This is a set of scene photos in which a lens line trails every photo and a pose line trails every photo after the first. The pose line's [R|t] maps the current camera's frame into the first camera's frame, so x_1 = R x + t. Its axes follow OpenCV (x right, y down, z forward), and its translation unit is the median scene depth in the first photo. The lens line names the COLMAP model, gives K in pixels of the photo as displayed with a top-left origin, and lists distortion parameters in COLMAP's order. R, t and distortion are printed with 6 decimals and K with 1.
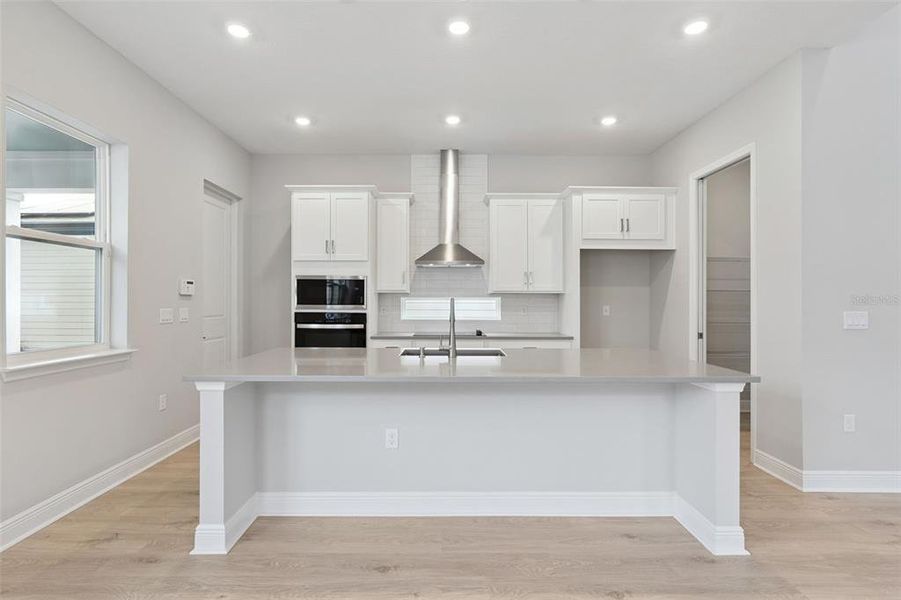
lens RADIAL K [[461.2, 0, 448.4], [0, 461.2, 303.9], [0, 0, 1]] dist [0.005762, 0.002849]
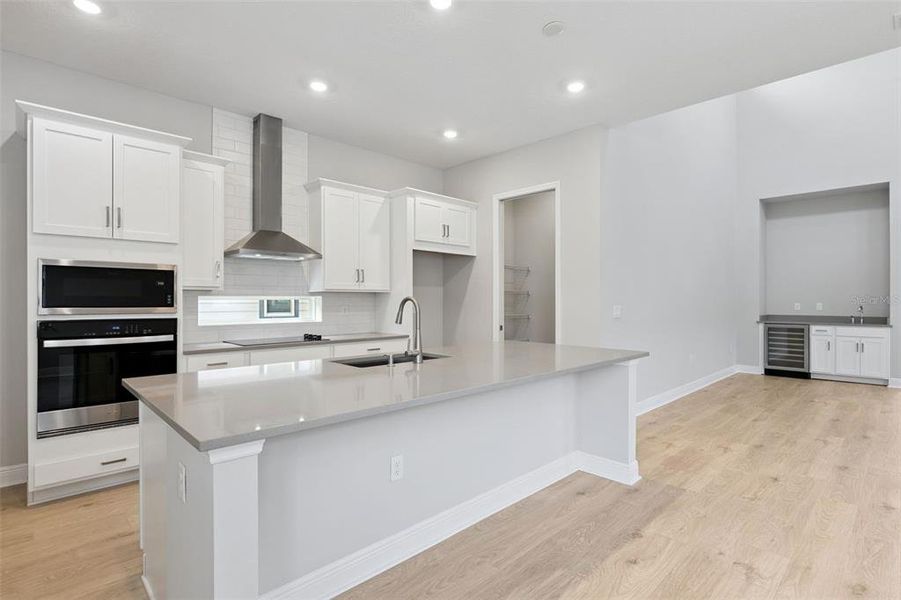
lens RADIAL K [[461.2, 0, 445.7], [0, 461.2, 302.2], [0, 0, 1]] dist [0.005762, 0.002849]
pose [[0.702586, -0.007239, 0.711562, -0.379615], [0.009213, 0.999957, 0.001076, -0.001461], [-0.711539, 0.005800, 0.702622, 0.212111]]
